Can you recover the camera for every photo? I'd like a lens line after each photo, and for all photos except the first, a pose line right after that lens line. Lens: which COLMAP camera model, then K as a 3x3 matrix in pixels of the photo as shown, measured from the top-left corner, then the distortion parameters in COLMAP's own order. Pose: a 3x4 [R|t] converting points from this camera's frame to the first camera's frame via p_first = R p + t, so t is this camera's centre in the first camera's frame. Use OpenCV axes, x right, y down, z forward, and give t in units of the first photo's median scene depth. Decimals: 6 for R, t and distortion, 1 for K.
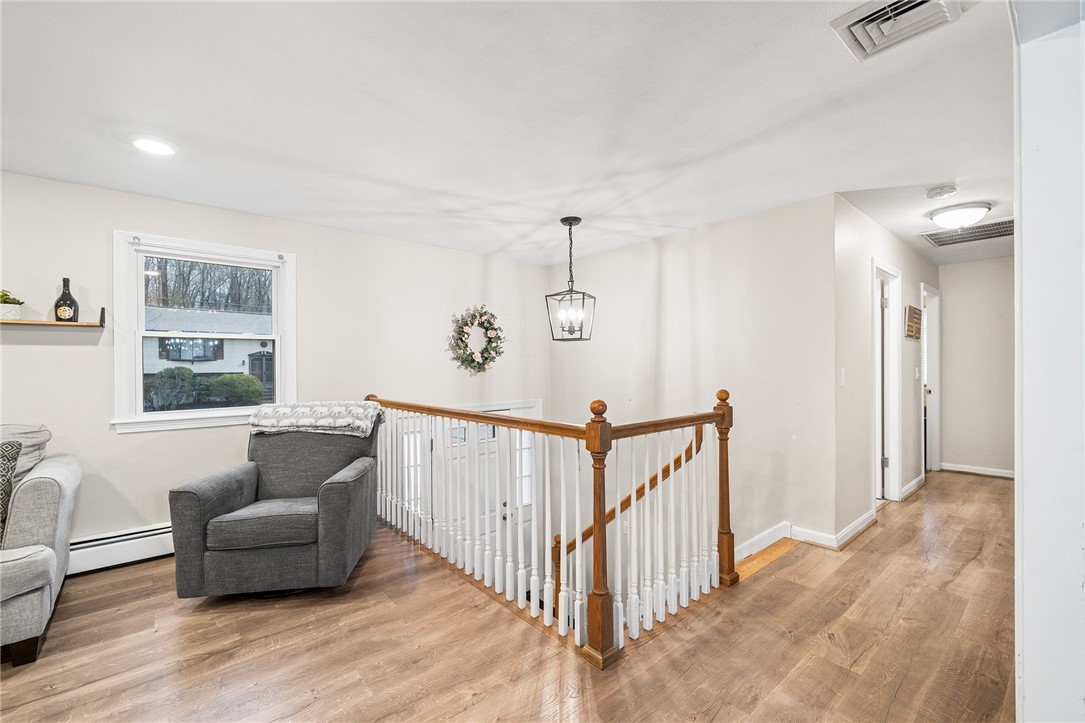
lens RADIAL K [[459.1, 0, 539.6], [0, 459.1, 366.0], [0, 0, 1]] dist [-0.000047, -0.000251]
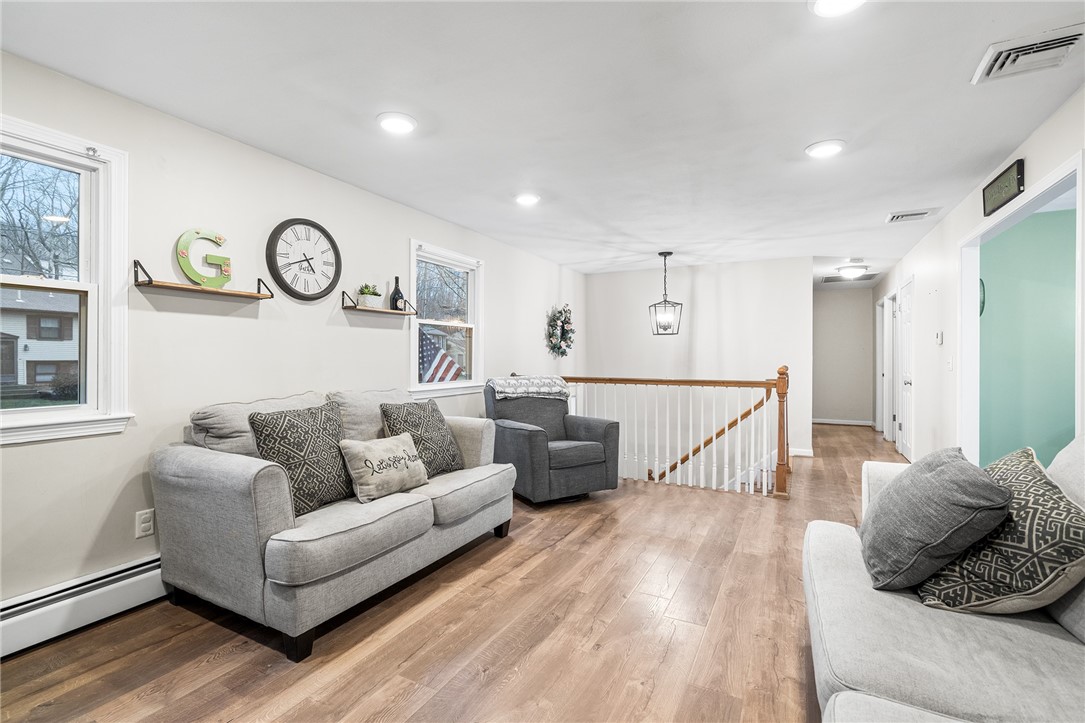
lens RADIAL K [[499.7, 0, 539.7], [0, 499.7, 352.0], [0, 0, 1]] dist [0.001825, 0.000611]
pose [[0.926532, 0.013758, 0.375964, -1.198753], [-0.009791, 0.999874, -0.012460, 0.031792], [-0.376089, 0.007864, 0.926550, -0.445792]]
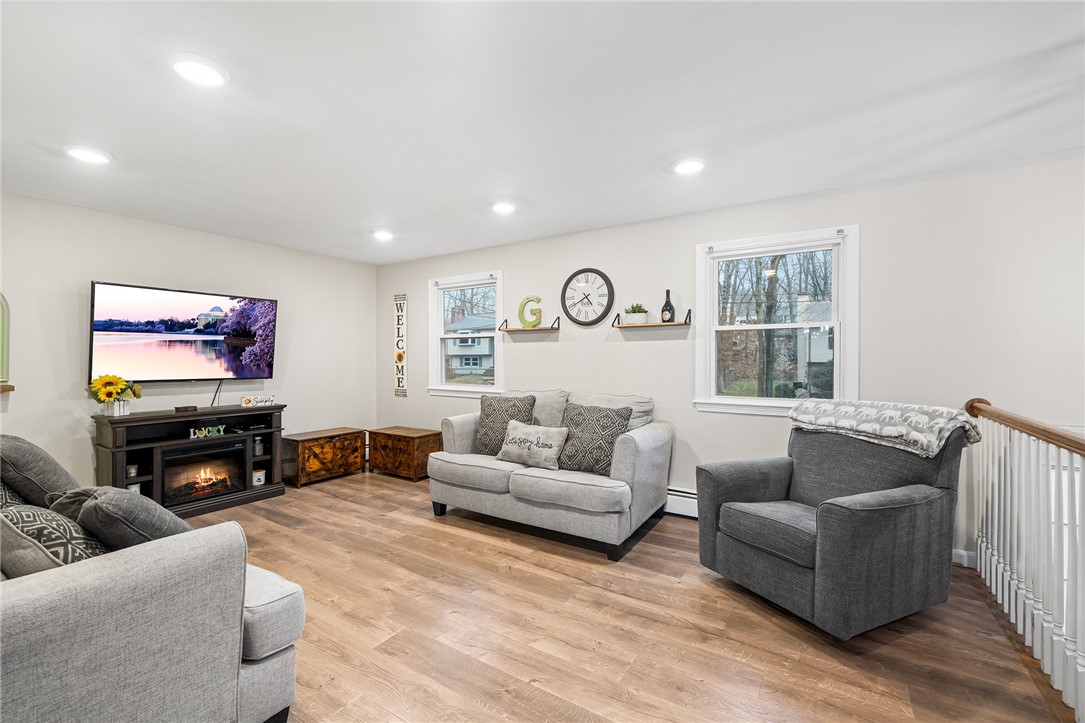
lens RADIAL K [[460.6, 0, 538.8], [0, 460.6, 359.9], [0, 0, 1]] dist [-0.000144, -0.000133]
pose [[0.290297, 0.011704, -0.956865, 0.144436], [-0.002528, 0.999931, 0.011464, -0.002324], [0.956933, -0.000909, 0.290307, 0.255212]]
